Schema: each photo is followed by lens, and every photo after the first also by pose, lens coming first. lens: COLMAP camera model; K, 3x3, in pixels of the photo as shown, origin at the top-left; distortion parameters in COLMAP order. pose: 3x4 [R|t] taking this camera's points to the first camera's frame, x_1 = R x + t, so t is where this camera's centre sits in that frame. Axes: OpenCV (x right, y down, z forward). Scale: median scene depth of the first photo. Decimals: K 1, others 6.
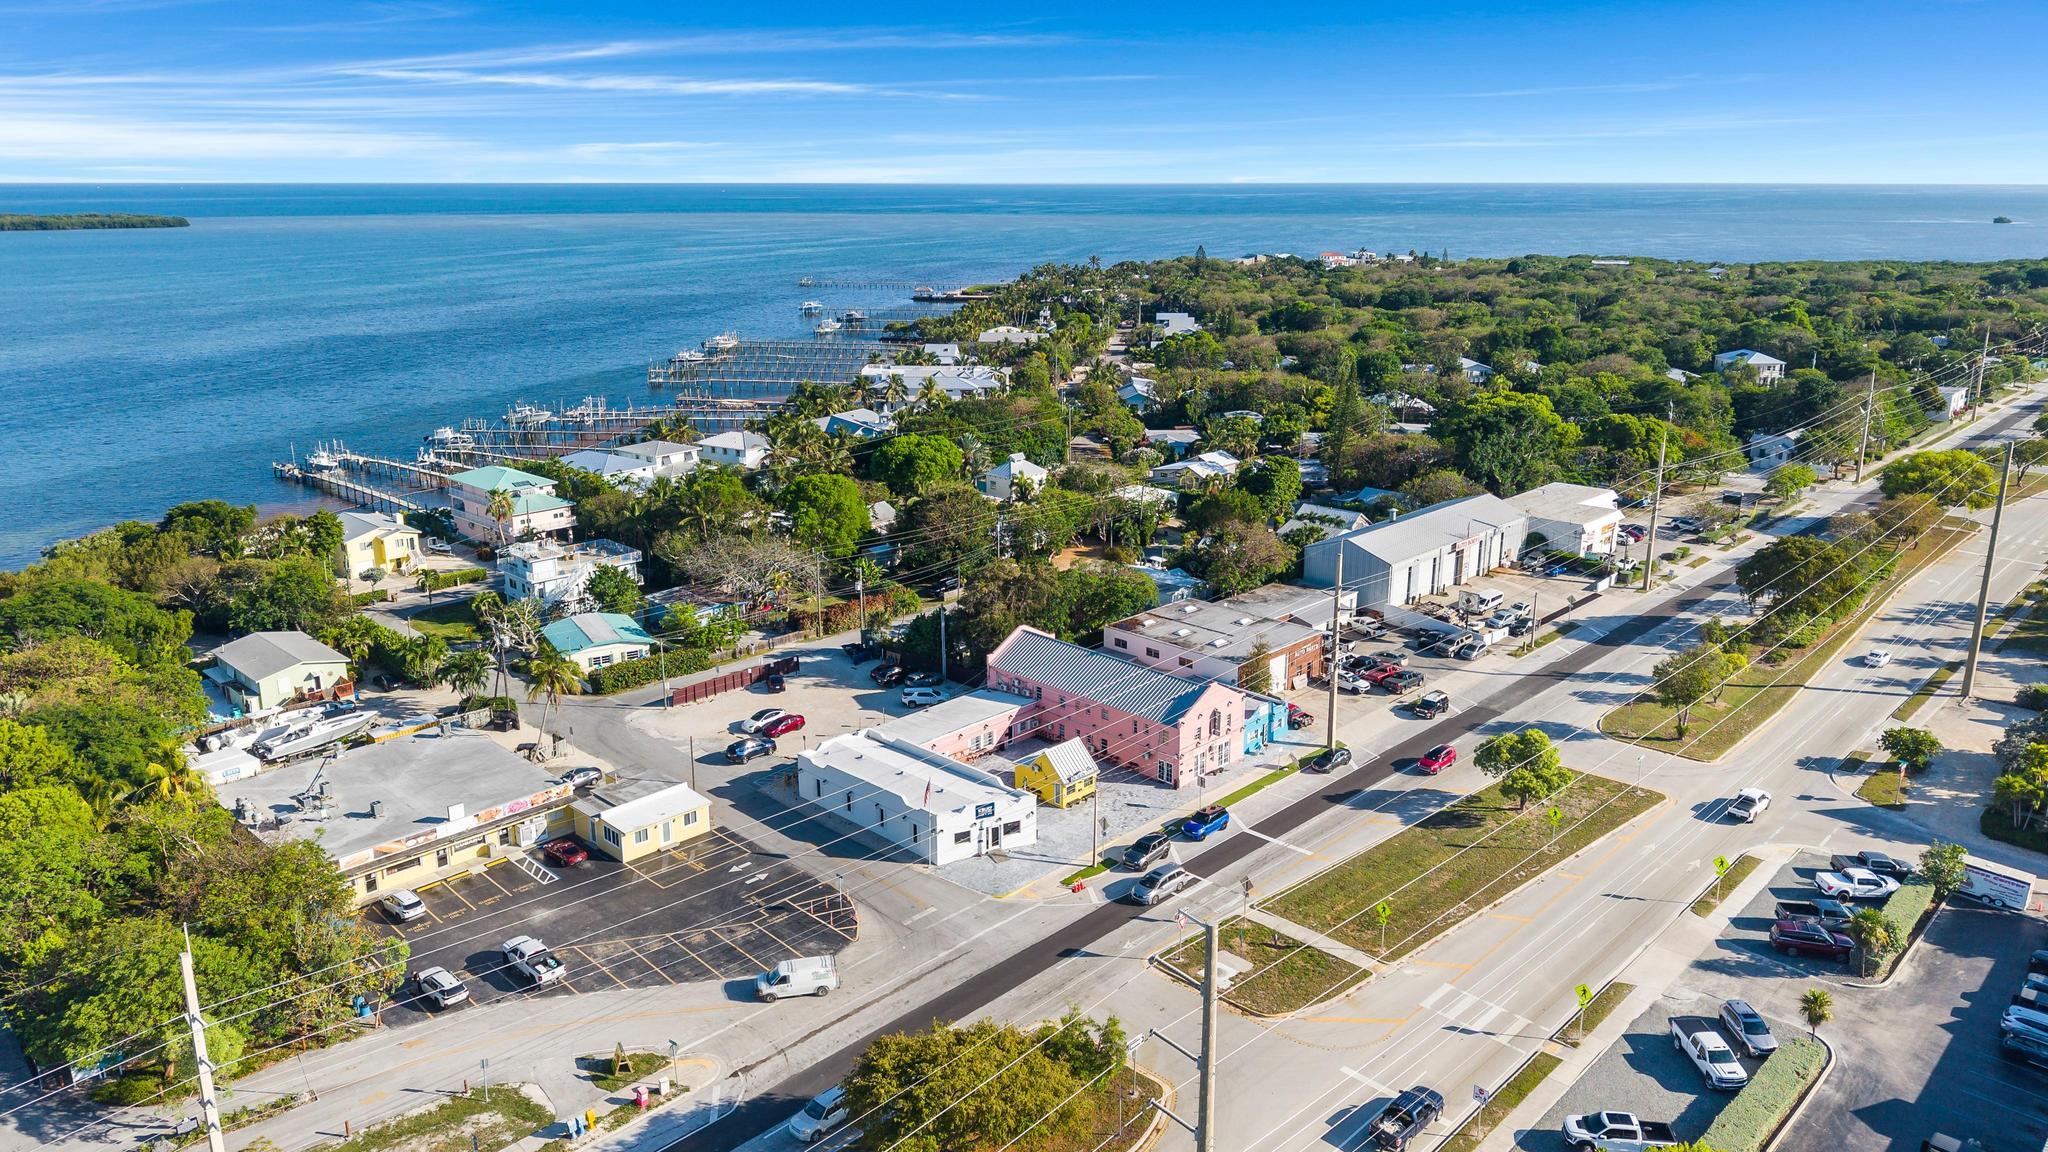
lens RADIAL K [[1429.7, 0, 989.8], [0, 1429.7, 574.0], [0, 0, 1]] dist [0.067307, -0.094296]
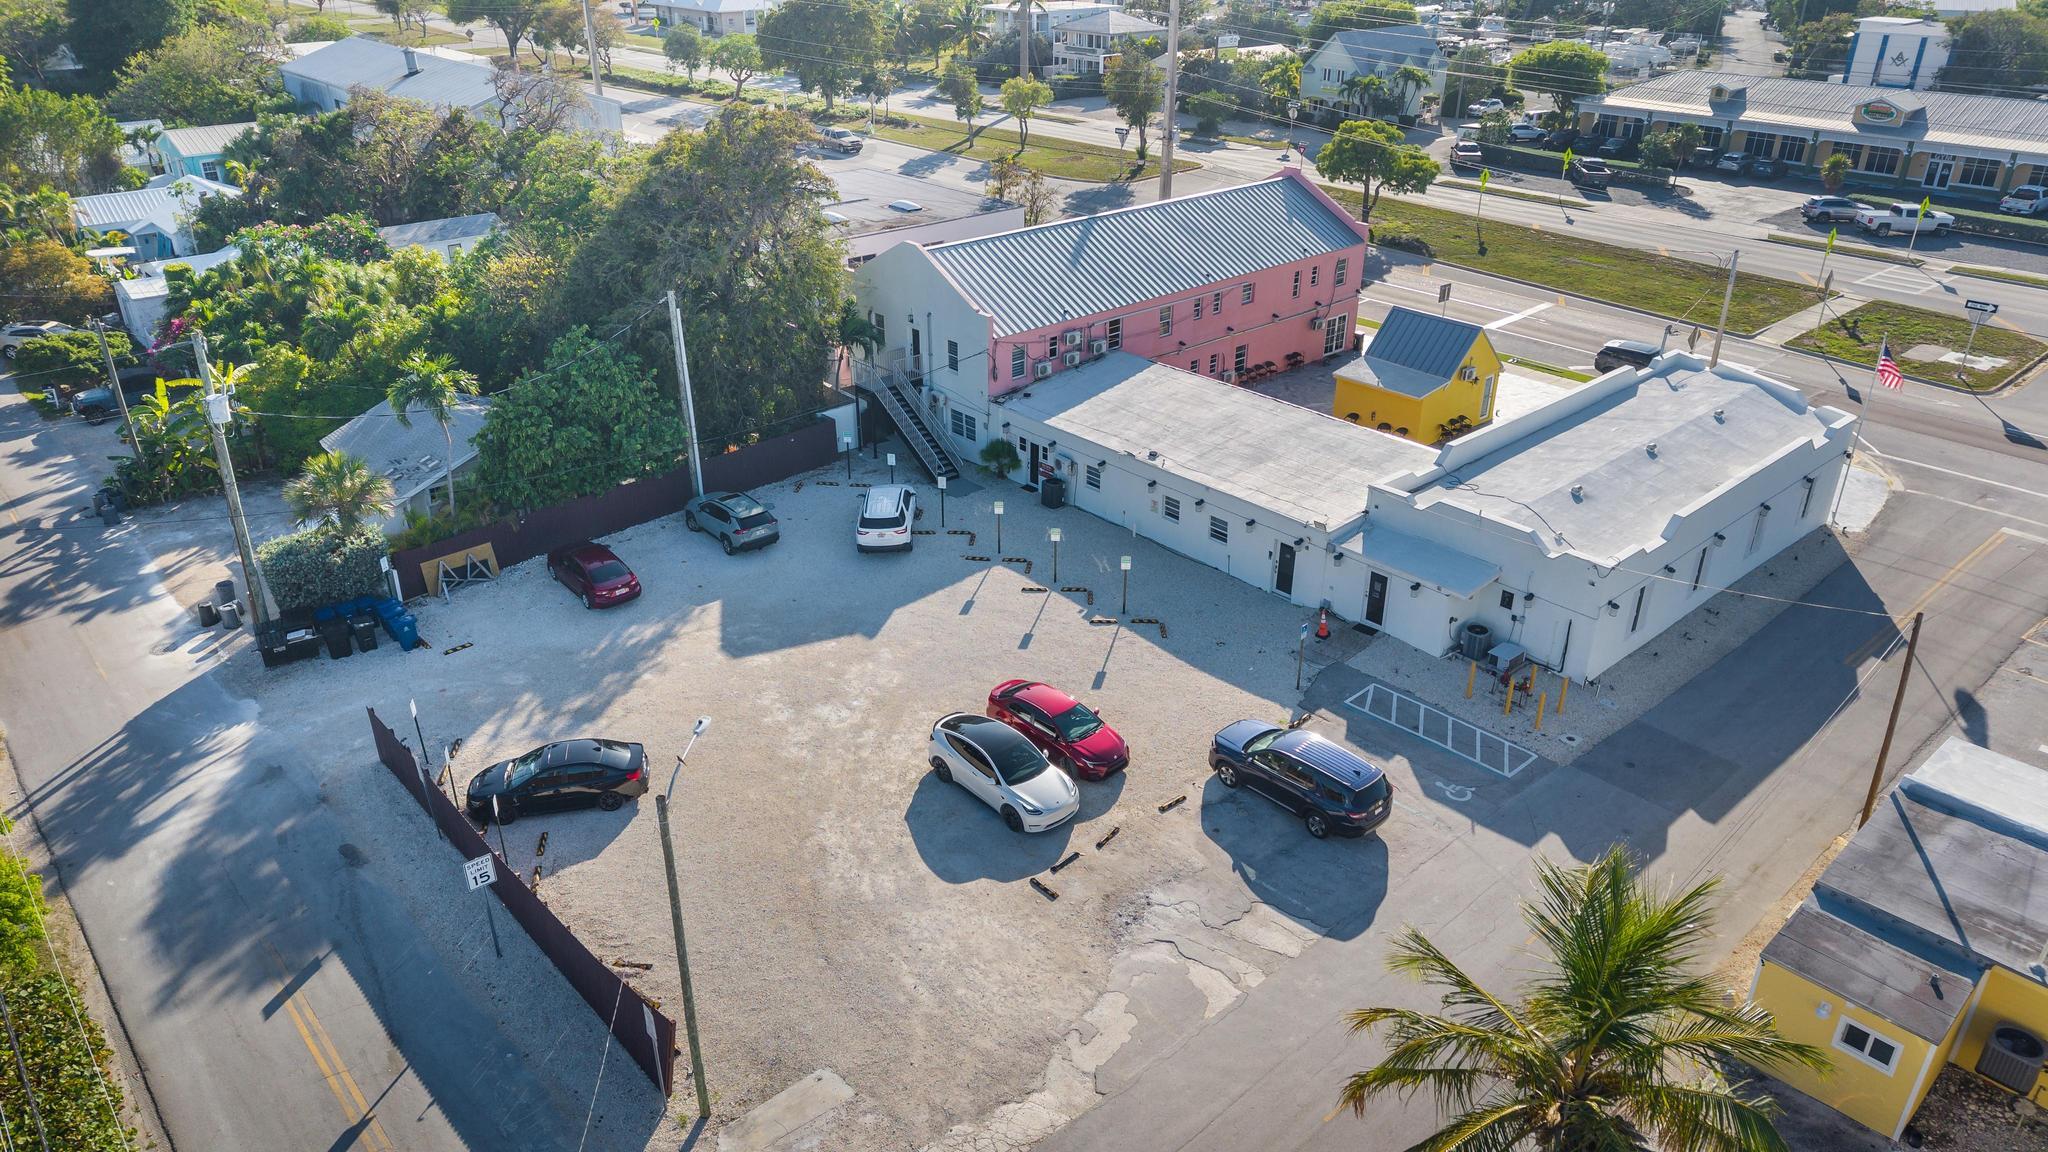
lens RADIAL K [[1362.4, 0, 1030.0], [0, 1362.4, 586.2], [0, 0, 1]] dist [0.046940, -0.054668]
pose [[0.064603, -0.451137, 0.890114, -0.469346], [0.265778, 0.867538, 0.420405, -0.039758], [-0.961867, 0.209413, 0.175948, 1.163662]]
